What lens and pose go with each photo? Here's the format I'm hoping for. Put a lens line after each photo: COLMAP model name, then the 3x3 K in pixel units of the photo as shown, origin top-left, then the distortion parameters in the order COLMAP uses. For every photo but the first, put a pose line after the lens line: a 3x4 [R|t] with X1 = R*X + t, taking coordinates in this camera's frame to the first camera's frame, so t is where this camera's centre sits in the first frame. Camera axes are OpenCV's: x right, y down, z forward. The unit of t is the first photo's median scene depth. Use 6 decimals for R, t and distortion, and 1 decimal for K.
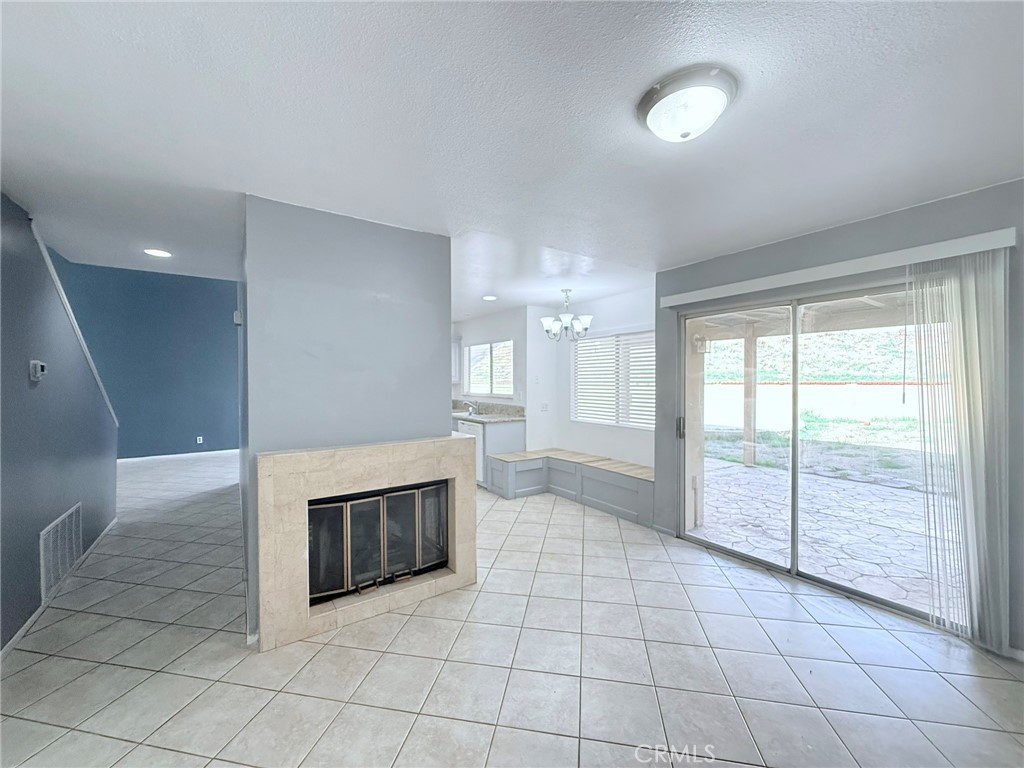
lens RADIAL K [[407.6, 0, 509.5], [0, 407.6, 385.6], [0, 0, 1]] dist [0.000509, 0.000259]
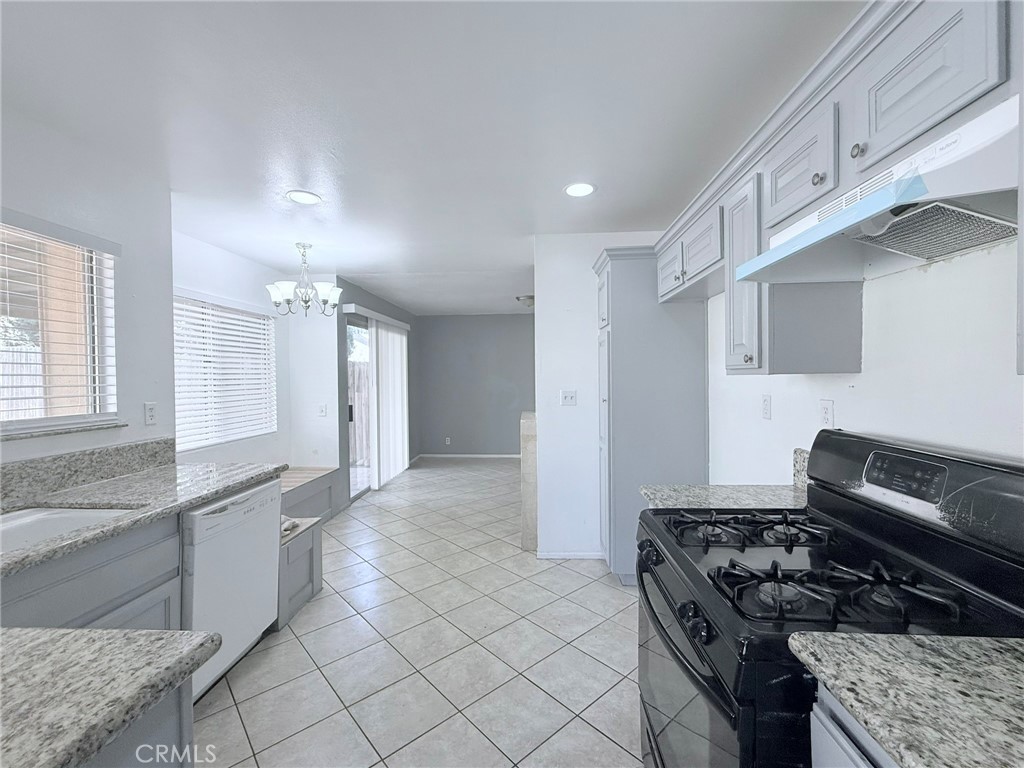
lens RADIAL K [[440.1, 0, 508.4], [0, 440.1, 386.8], [0, 0, 1]] dist [0.001331, 0.000114]
pose [[-0.789735, -0.000086, 0.613447, -1.013754], [0.022684, 0.999312, 0.029343, -0.007543], [-0.613028, 0.037088, -0.789190, 2.335928]]
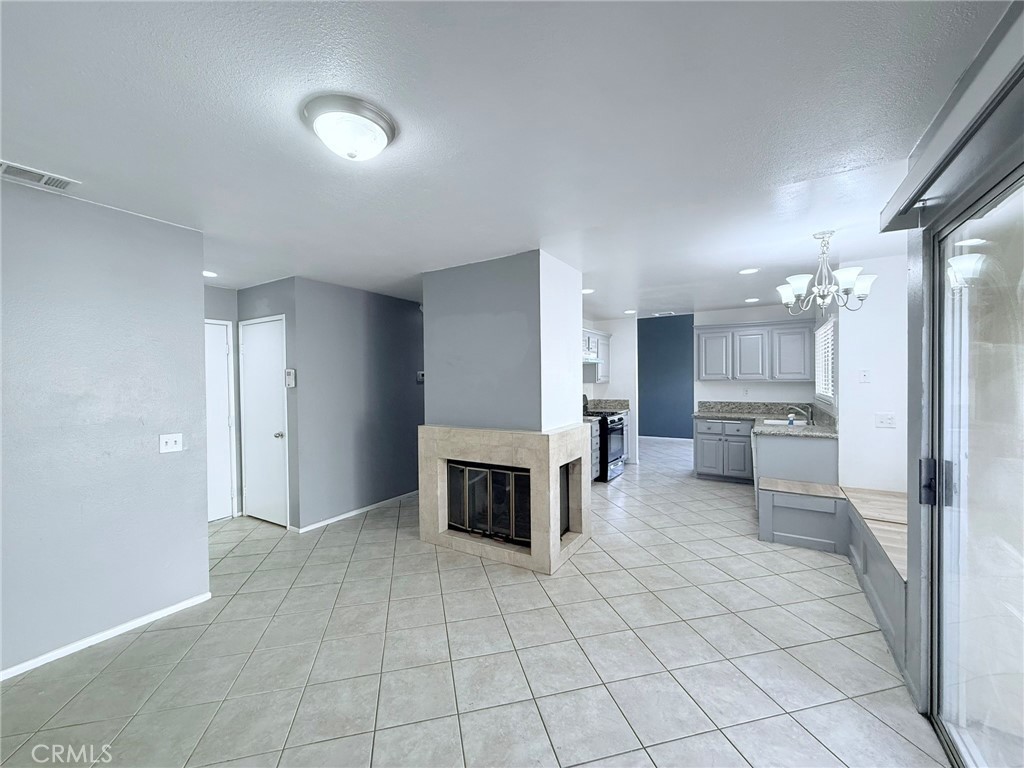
lens RADIAL K [[407.6, 0, 509.5], [0, 407.6, 385.6], [0, 0, 1]] dist [0.000509, 0.000259]
pose [[0.406155, 0.011746, -0.913729, 0.869480], [-0.003144, 0.999929, 0.011457, -0.012384], [0.913799, -0.001781, 0.406163, 0.513798]]
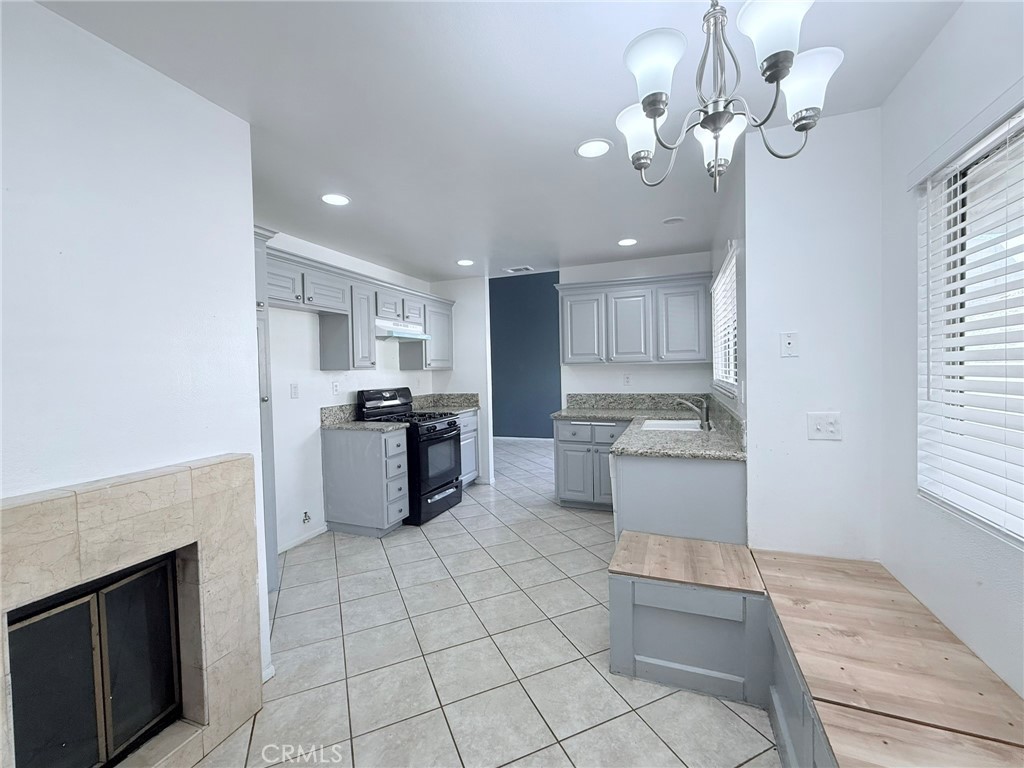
lens RADIAL K [[423.3, 0, 512.0], [0, 423.3, 384.0], [0, 0, 1]] dist [-0.000538, -0.000089]
pose [[0.571474, 0.015698, -0.820470, 0.463714], [0.010455, 0.999597, 0.026407, 0.012353], [0.820554, -0.023669, 0.571079, 1.273980]]
